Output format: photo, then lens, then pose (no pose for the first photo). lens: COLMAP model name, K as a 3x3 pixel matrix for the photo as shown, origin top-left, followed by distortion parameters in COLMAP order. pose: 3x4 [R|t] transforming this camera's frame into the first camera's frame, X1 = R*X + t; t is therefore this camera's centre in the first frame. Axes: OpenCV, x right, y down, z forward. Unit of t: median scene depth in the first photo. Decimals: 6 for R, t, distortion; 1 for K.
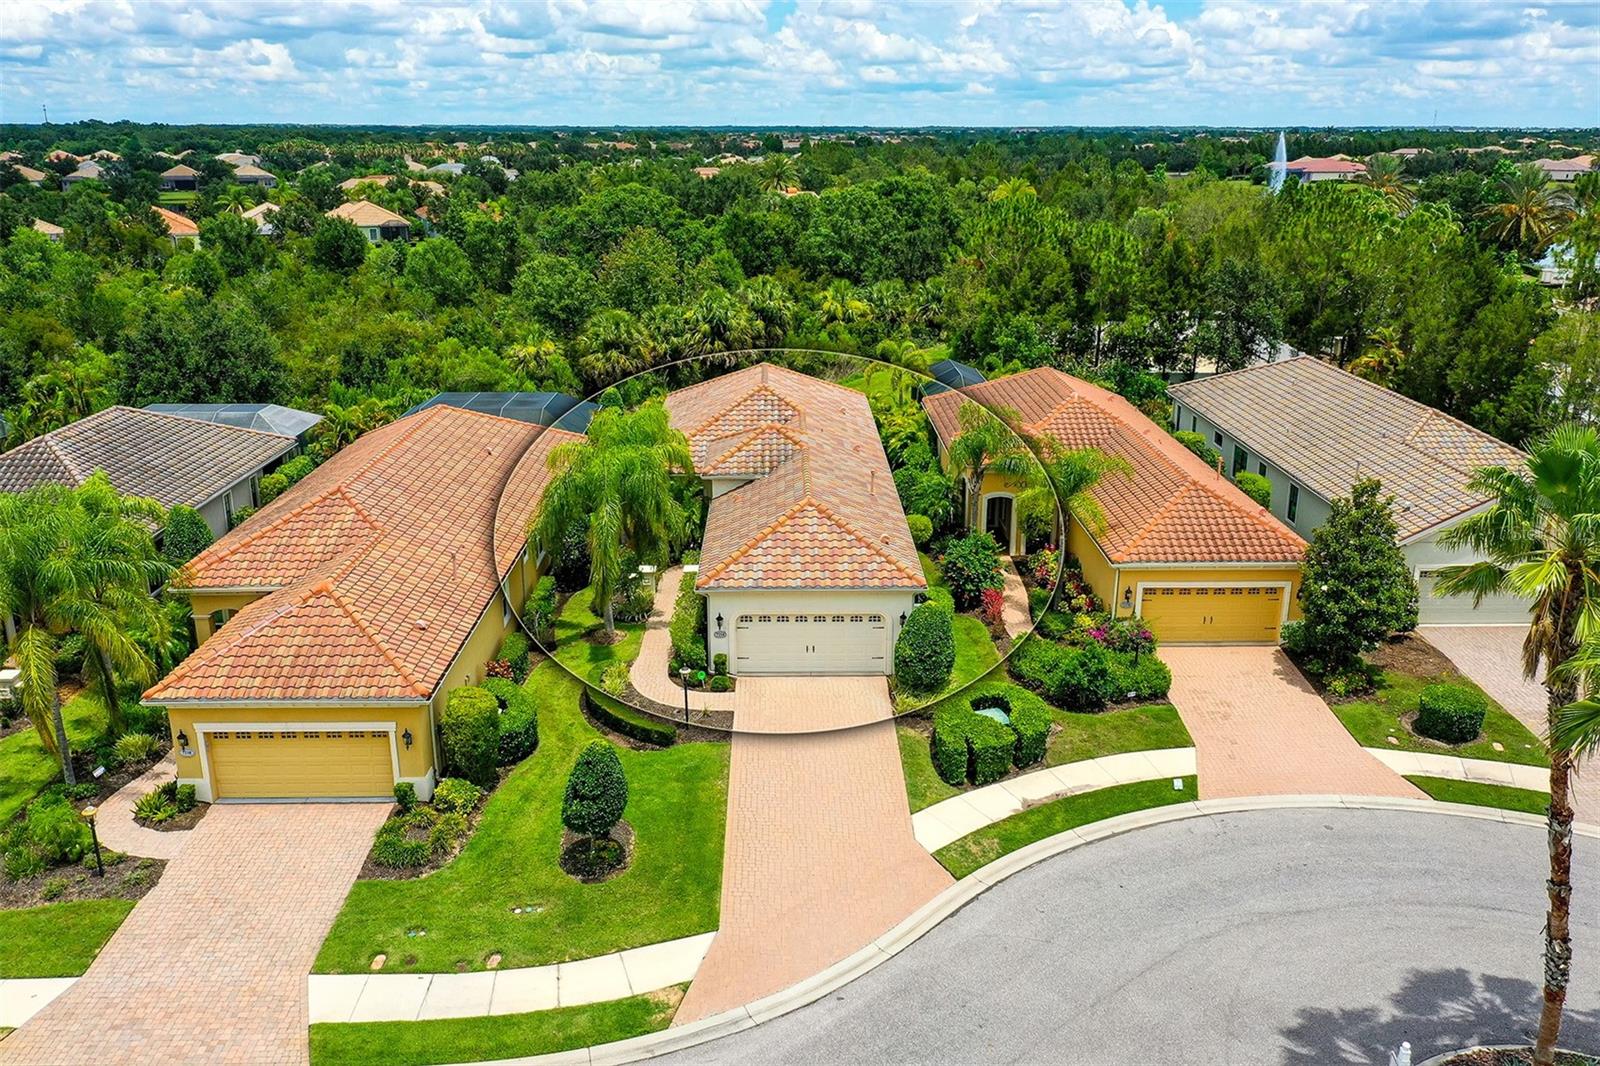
lens RADIAL K [[1262.4, 0, 800.0], [0, 1262.4, 533.0], [0, 0, 1]] dist [0.006936, 0.003770]
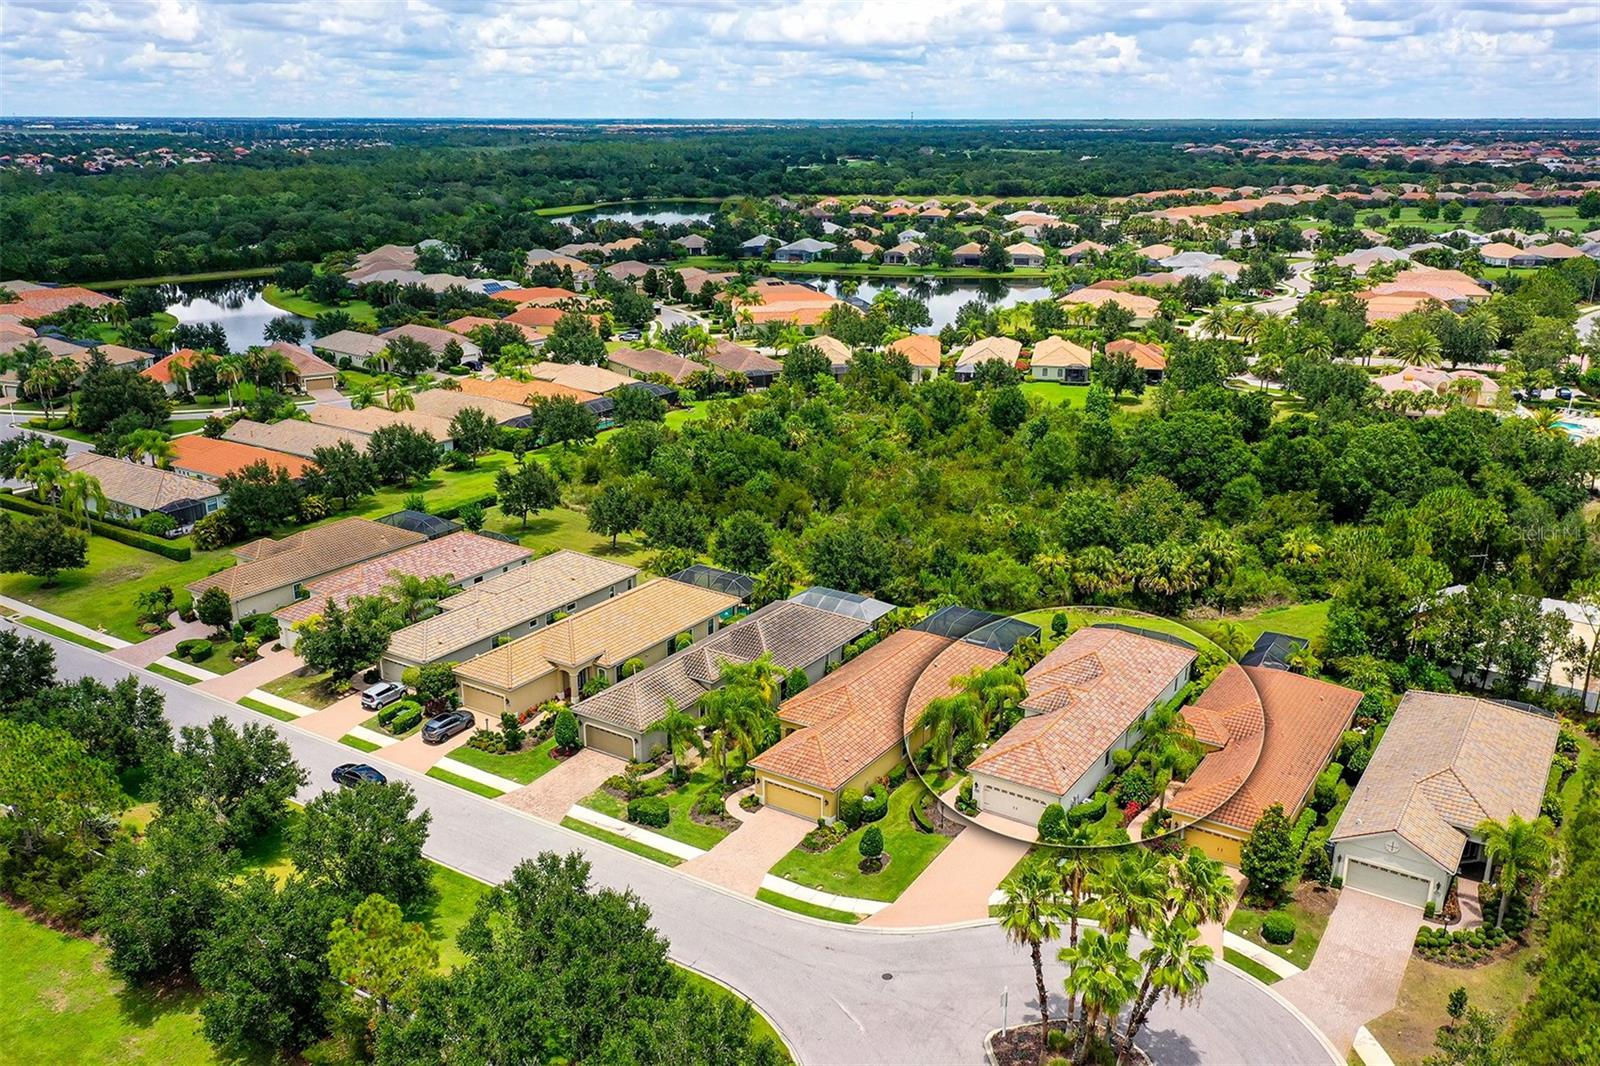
lens RADIAL K [[1318.2, 0, 800.0], [0, 1318.2, 533.0], [0, 0, 1]] dist [0.000993, 0.004055]
pose [[0.825588, 0.167789, -0.538750, 0.869722], [-0.168345, 0.984527, 0.048648, -0.434994], [0.538577, 0.050533, 0.841060, -1.164306]]
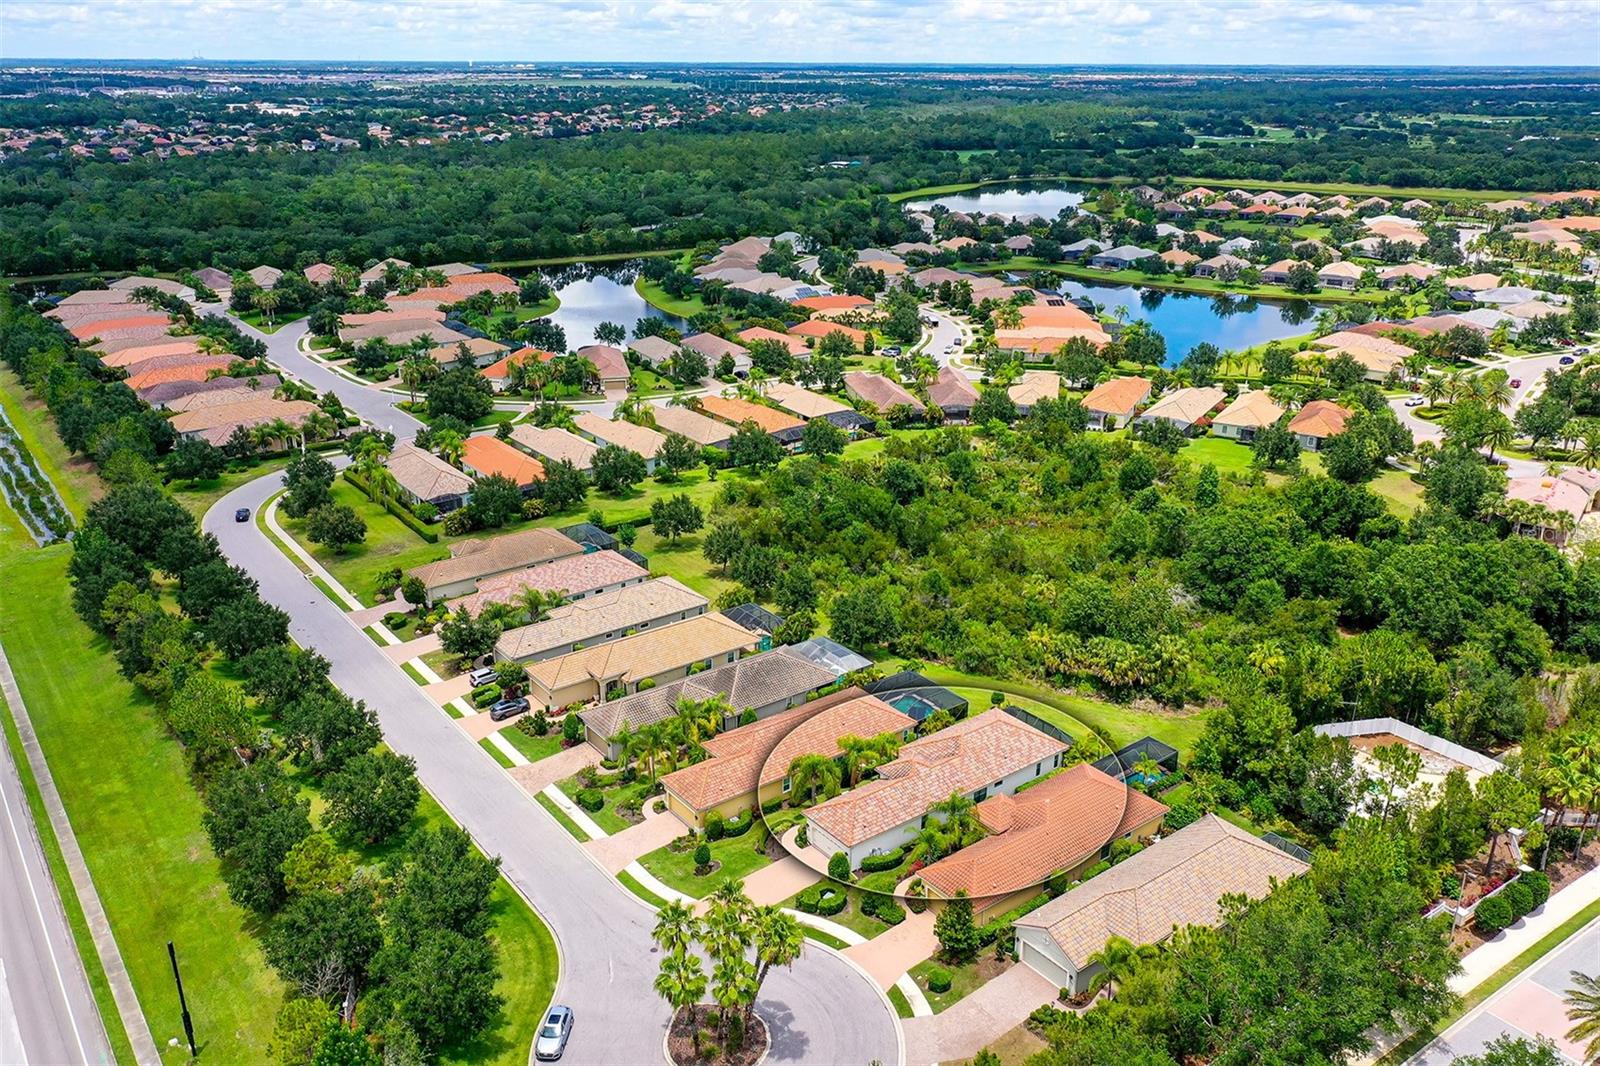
lens RADIAL K [[1255.6, 0, 800.0], [0, 1255.6, 533.0], [0, 0, 1]] dist [0.001717, 0.002169]
pose [[0.586968, 0.285419, -0.757631, 2.010936], [-0.244272, 0.954621, 0.170383, -1.111456], [0.771881, 0.085059, 0.630052, -0.965244]]
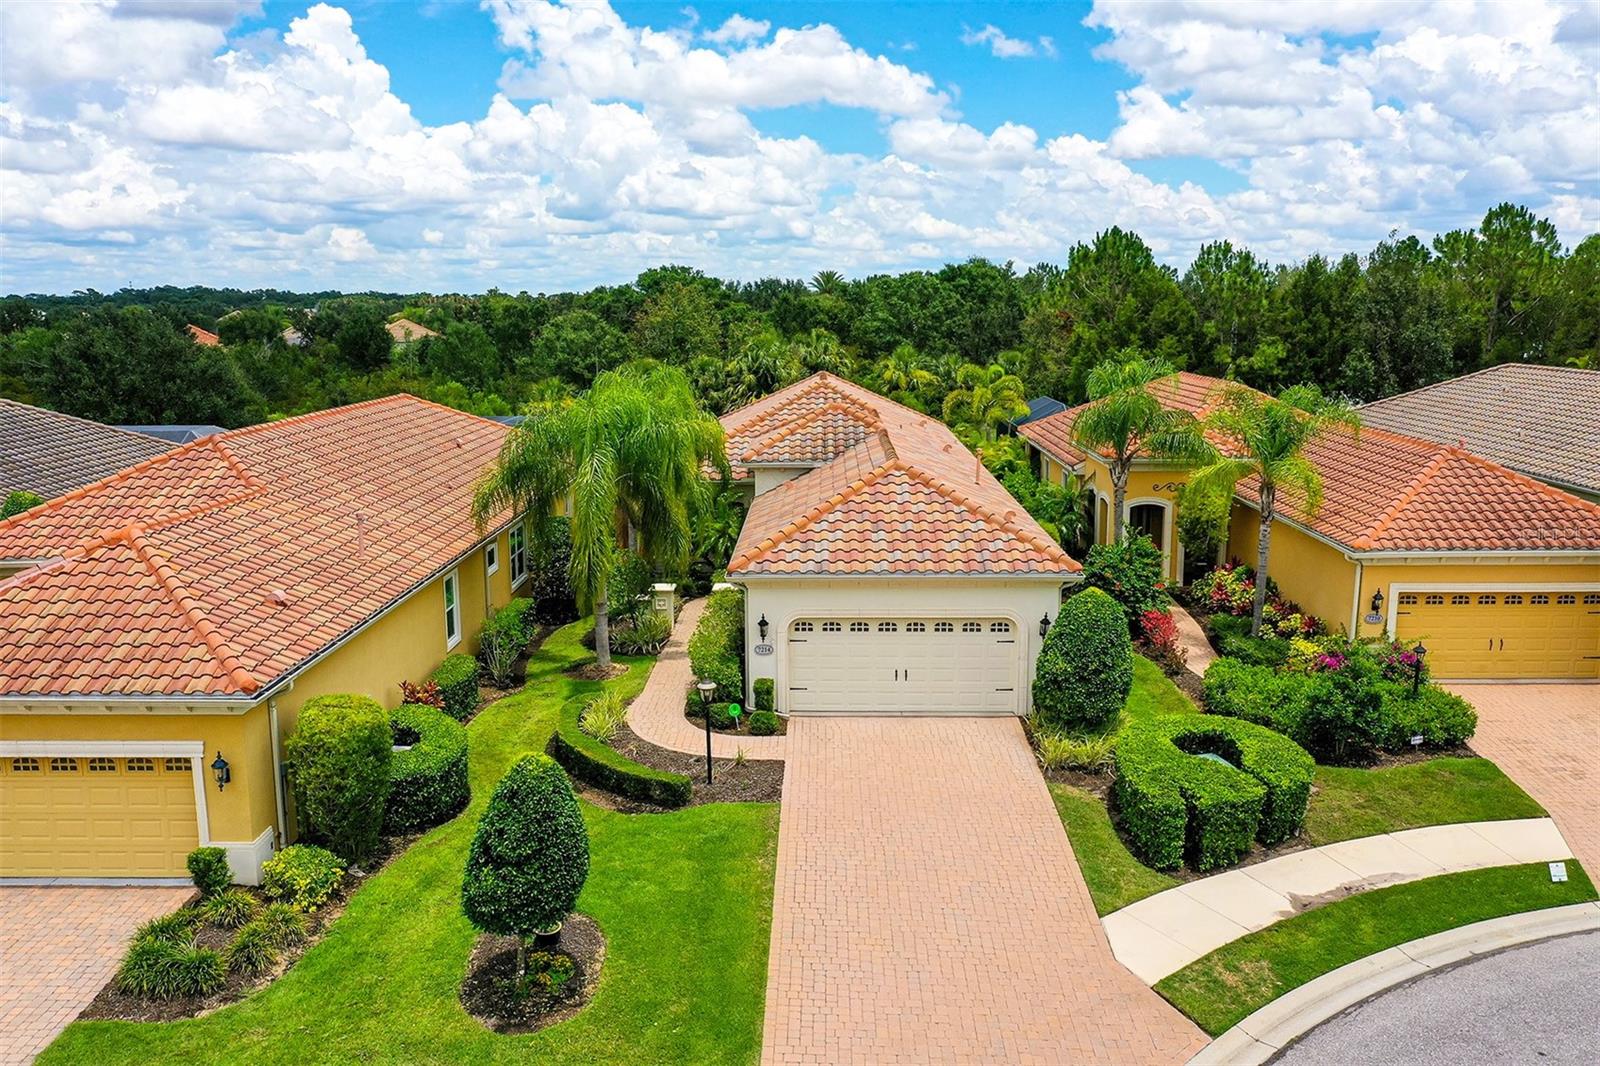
lens RADIAL K [[1255.6, 0, 800.0], [0, 1255.6, 533.0], [0, 0, 1]] dist [0.001717, 0.002169]
pose [[0.999318, -0.001397, -0.036910, -0.020708], [-0.003327, 0.991817, -0.127620, 0.105258], [0.036786, 0.127656, 0.991136, 0.352691]]
